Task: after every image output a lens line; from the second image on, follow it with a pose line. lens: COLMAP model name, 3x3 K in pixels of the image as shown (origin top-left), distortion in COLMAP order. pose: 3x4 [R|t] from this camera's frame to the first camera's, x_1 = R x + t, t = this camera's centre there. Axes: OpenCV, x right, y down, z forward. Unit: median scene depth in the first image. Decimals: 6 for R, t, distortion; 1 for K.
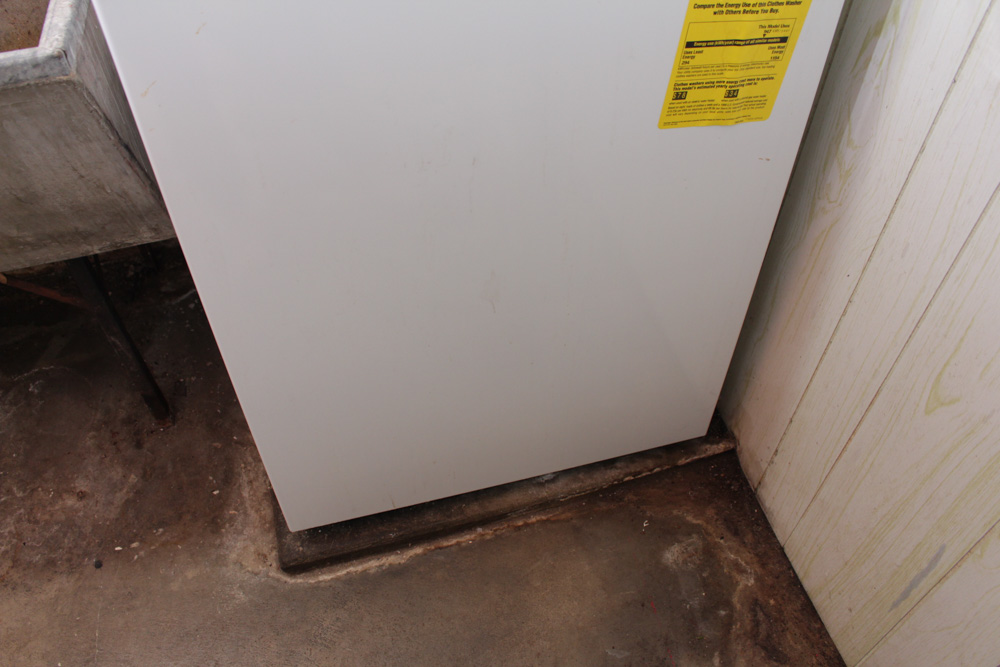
lens RADIAL K [[815.1, 0, 479.8], [0, 815.1, 309.8], [0, 0, 1]] dist [-0.161514, 0.124920]
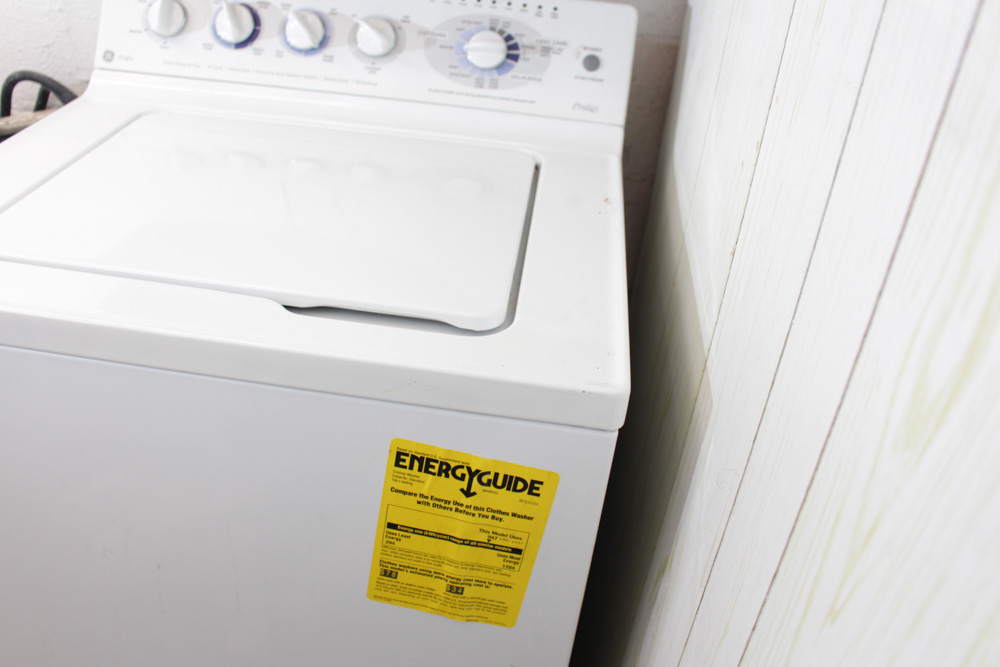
lens RADIAL K [[885.6, 0, 489.4], [0, 885.6, 334.9], [0, 0, 1]] dist [-0.149887, 0.115154]
pose [[0.928186, 0.270202, -0.255855, 0.504485], [-0.330610, 0.914362, -0.233748, -0.307259], [0.170785, 0.301550, 0.938030, 0.053288]]
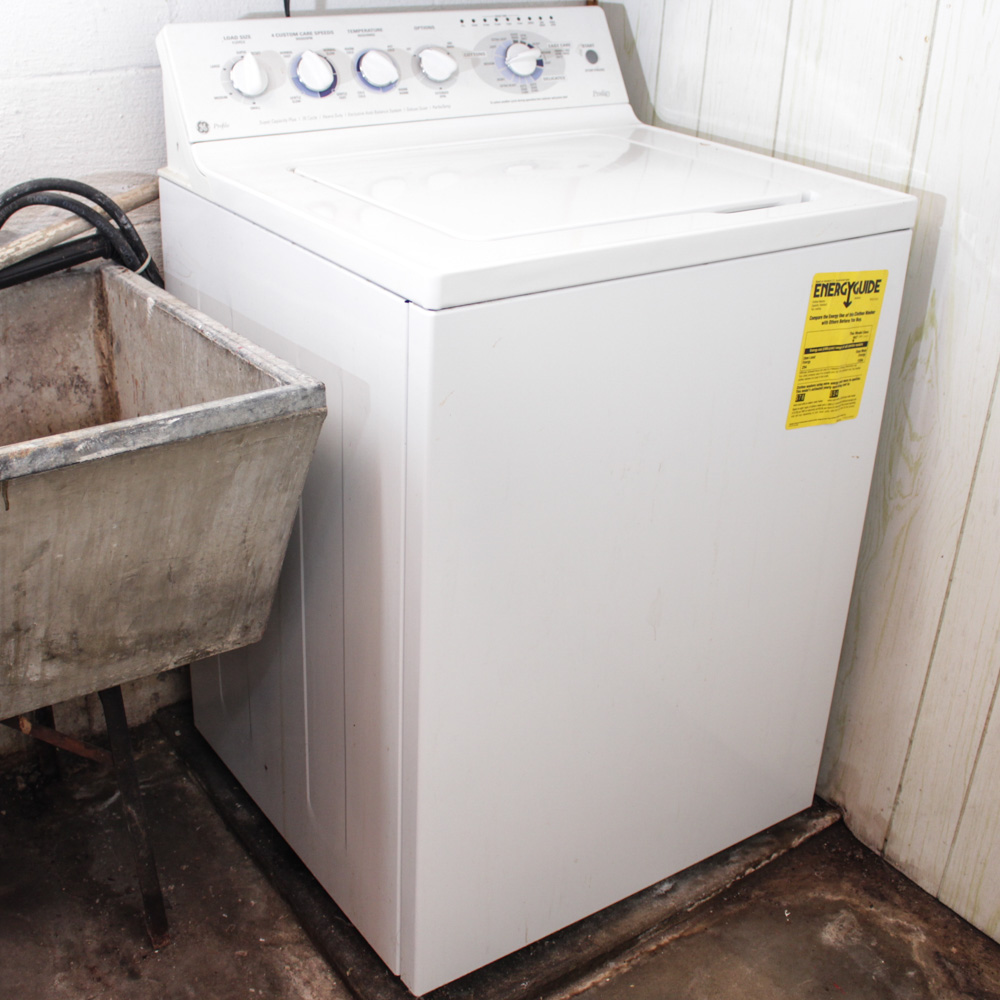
lens RADIAL K [[1321.5, 0, 443.6], [0, 1321.5, 491.7], [0, 0, 1]] dist [-0.123183, 0.000000]
pose [[0.947221, -0.105094, 0.302865, -0.800823], [0.209439, 0.918119, -0.336441, 0.374913], [-0.242709, 0.382116, 0.891673, -0.498626]]
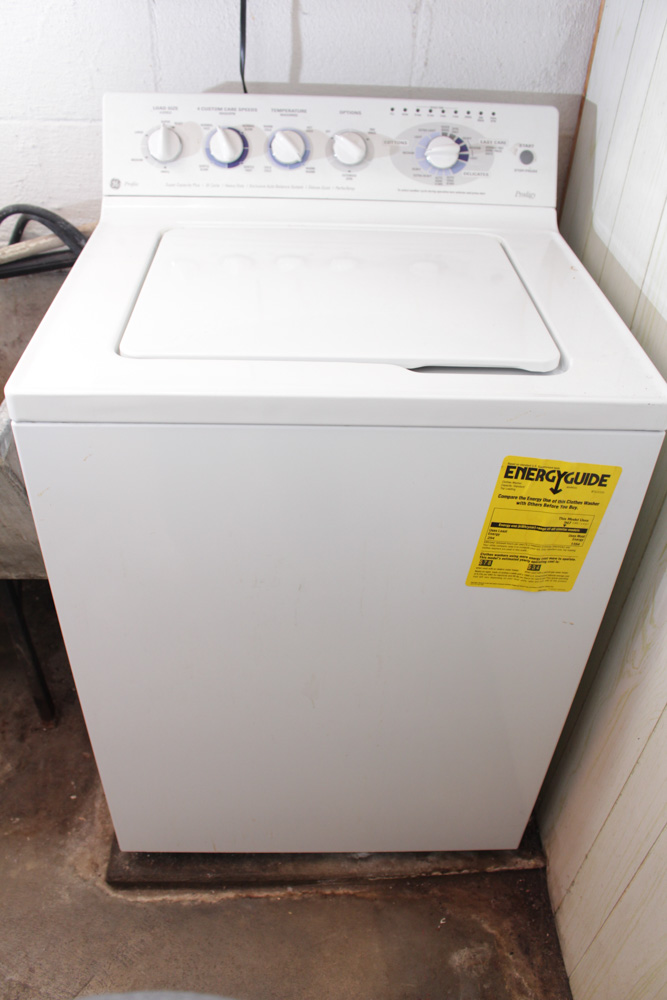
lens RADIAL K [[815.1, 0, 330.4], [0, 815.1, 515.7], [0, 0, 1]] dist [-0.161514, 0.124920]
pose [[0.973388, 0.178466, -0.143753, 0.181388], [-0.197910, 0.970917, -0.134726, -0.127229], [0.115528, 0.159591, 0.980400, -0.177469]]
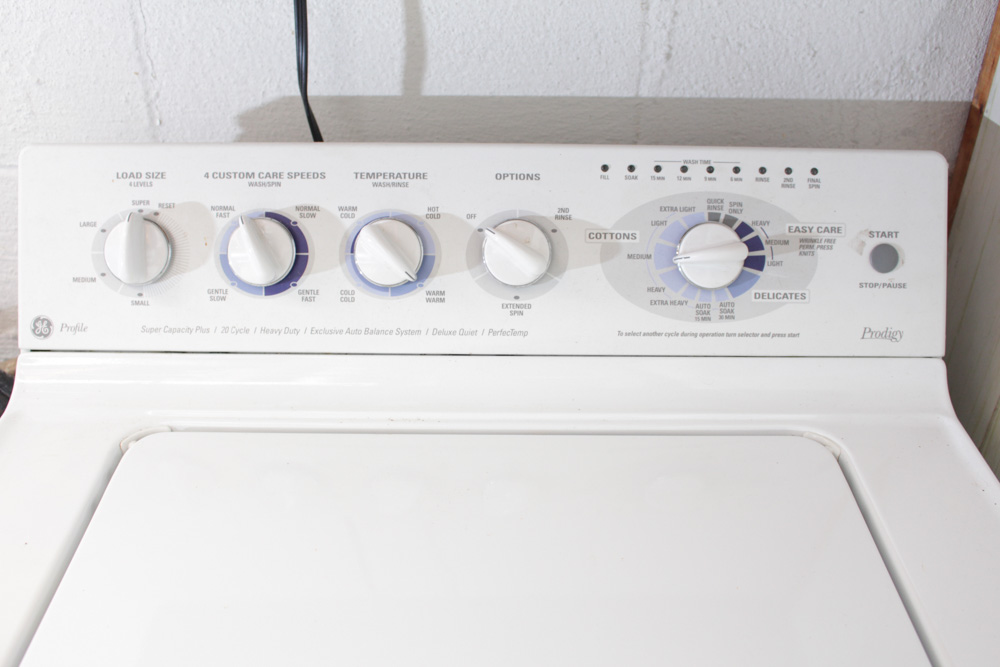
lens RADIAL K [[992.8, 0, 487.5], [0, 992.8, 331.4], [0, 0, 1]] dist [-0.100304, 0.000000]
pose [[0.966753, 0.151154, -0.206255, 0.056271], [-0.200932, 0.947924, -0.247117, -0.682185], [0.158161, 0.280345, 0.946780, 0.317218]]
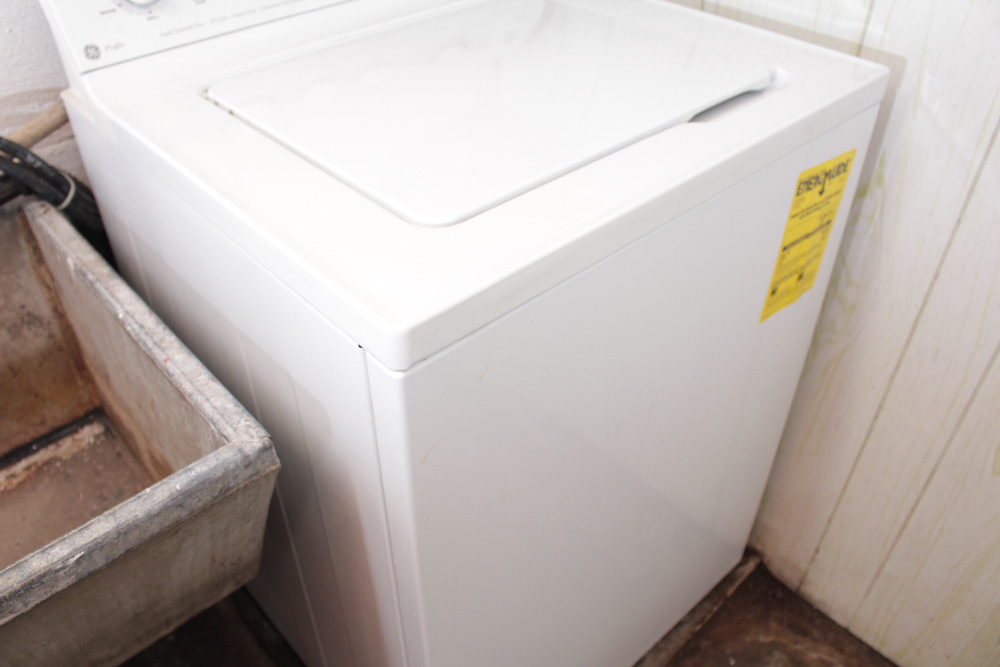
lens RADIAL K [[815.1, 0, 479.8], [0, 815.1, 333.6], [0, 0, 1]] dist [-0.161514, 0.124920]
pose [[0.888974, -0.284516, 0.358853, -0.522582], [0.336447, 0.937365, -0.090281, -0.241163], [-0.310690, 0.200992, 0.929018, 0.088170]]
